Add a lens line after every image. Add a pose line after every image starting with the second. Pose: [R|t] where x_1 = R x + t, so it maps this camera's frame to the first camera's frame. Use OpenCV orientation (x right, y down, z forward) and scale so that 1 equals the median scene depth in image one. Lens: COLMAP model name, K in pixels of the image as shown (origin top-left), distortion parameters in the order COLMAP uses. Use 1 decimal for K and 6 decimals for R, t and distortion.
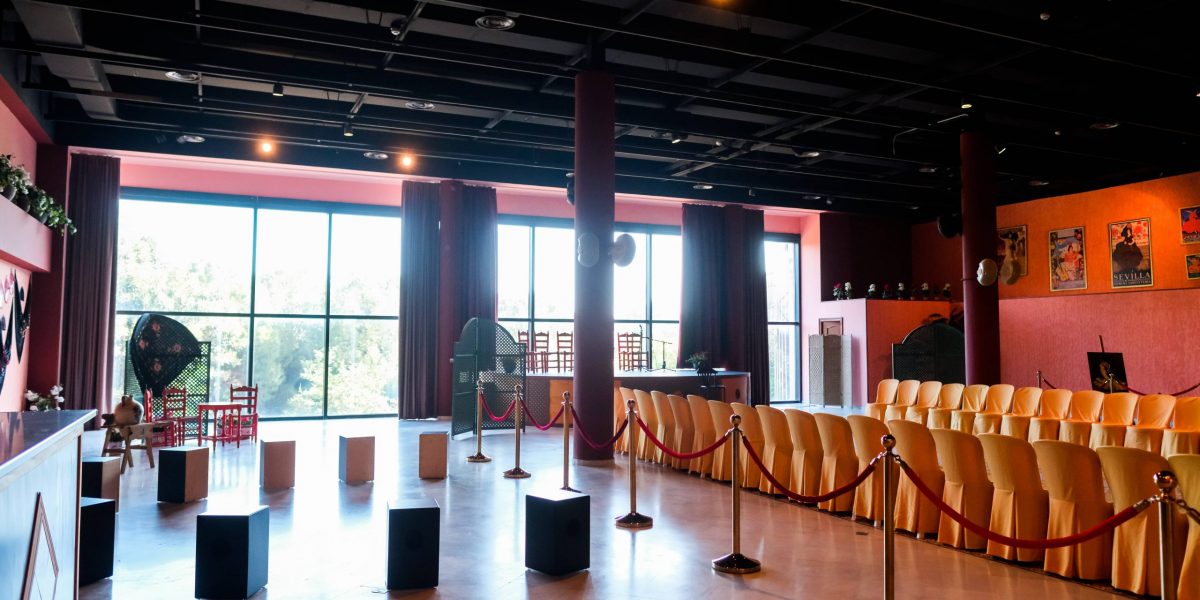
lens RADIAL K [[900.2, 0, 599.9], [0, 900.2, 294.7], [0, 0, 1]] dist [0.010414, -0.002276]
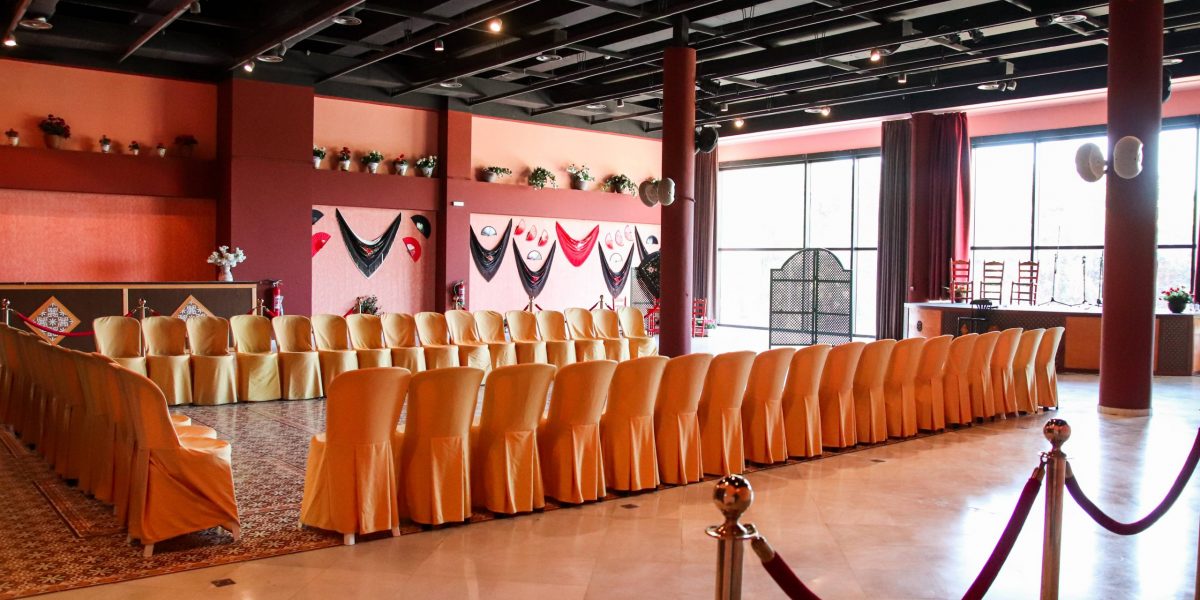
lens RADIAL K [[900.2, 0, 600.2], [0, 900.2, 299.7], [0, 0, 1]] dist [0.010414, -0.002276]
pose [[0.280530, 0.035362, -0.959194, 0.736082], [0.039113, 0.998070, 0.048235, 0.021277], [0.959048, -0.051048, 0.278606, 0.357838]]
